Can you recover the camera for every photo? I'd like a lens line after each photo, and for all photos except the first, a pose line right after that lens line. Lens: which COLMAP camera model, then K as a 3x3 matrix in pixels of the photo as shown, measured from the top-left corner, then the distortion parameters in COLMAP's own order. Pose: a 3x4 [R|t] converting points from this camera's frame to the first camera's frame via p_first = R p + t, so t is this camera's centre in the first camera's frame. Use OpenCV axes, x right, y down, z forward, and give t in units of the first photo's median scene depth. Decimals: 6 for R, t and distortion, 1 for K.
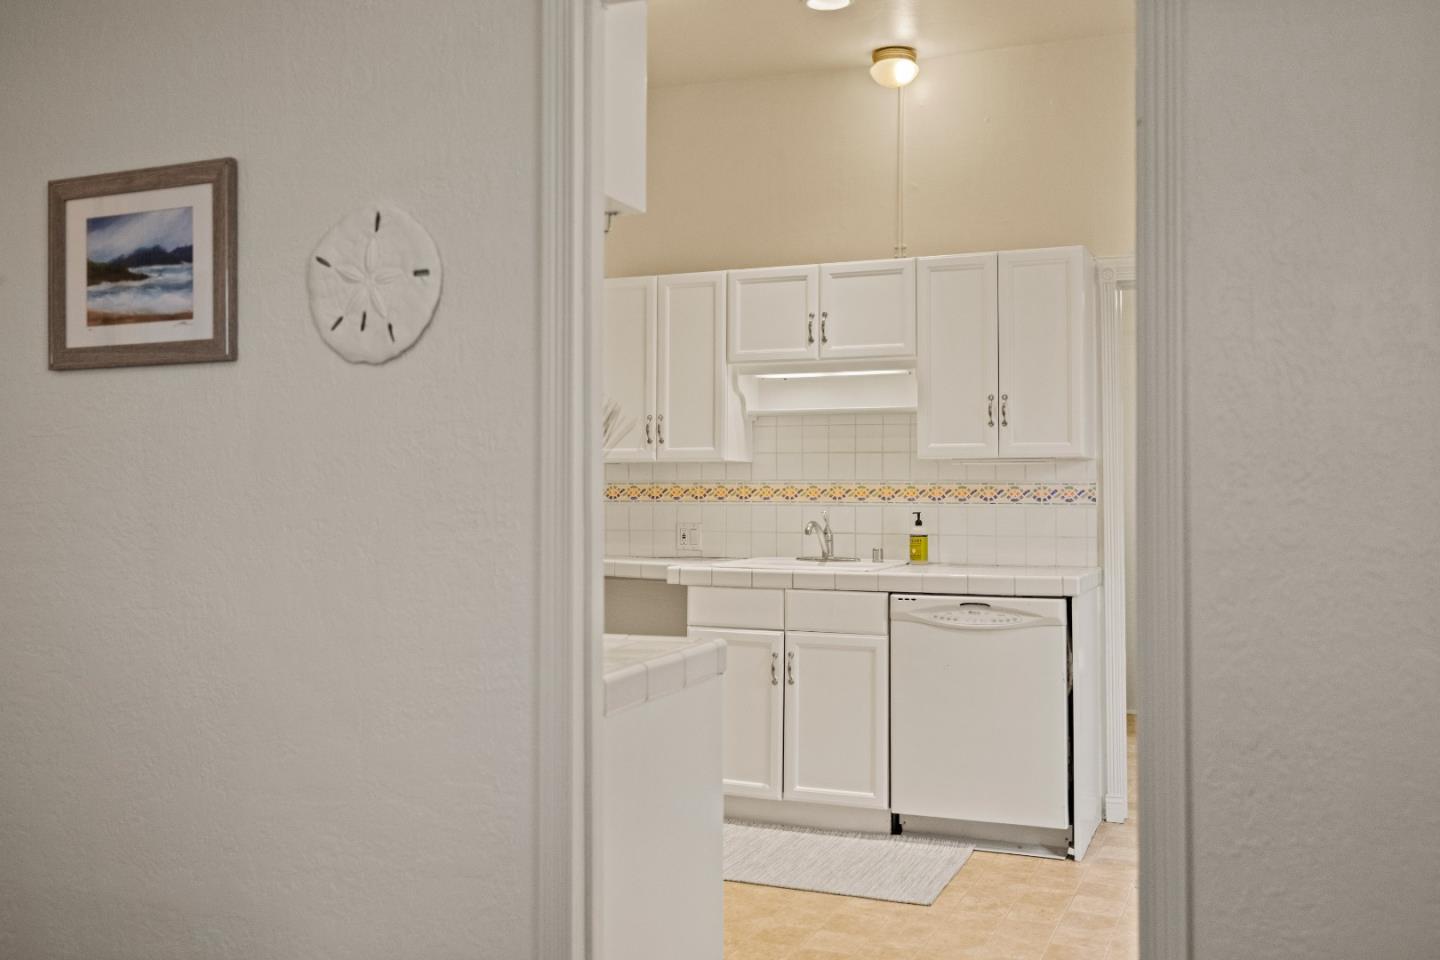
lens RADIAL K [[1288.9, 0, 712.0], [0, 1288.9, 475.7], [0, 0, 1]] dist [0.002707, 0.002480]
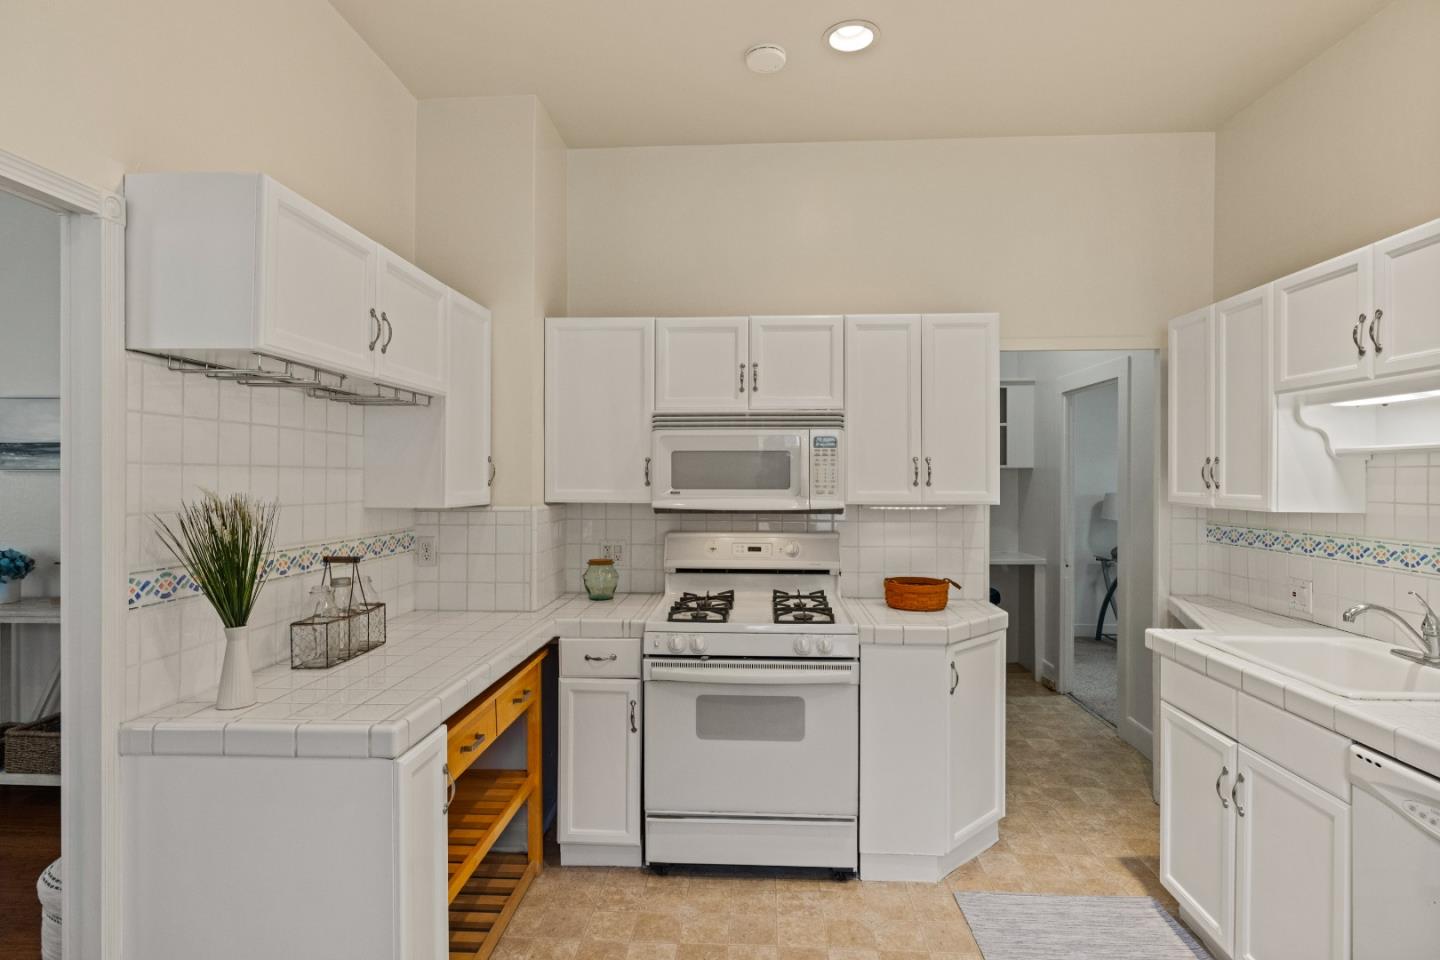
lens RADIAL K [[724.1, 0, 709.7], [0, 724.1, 467.0], [0, 0, 1]] dist [-0.008685, 0.003693]
pose [[0.318828, -0.010603, -0.947753, 0.342271], [0.009269, 0.999924, -0.008069, -0.041278], [0.947767, -0.006212, 0.318903, 0.527972]]
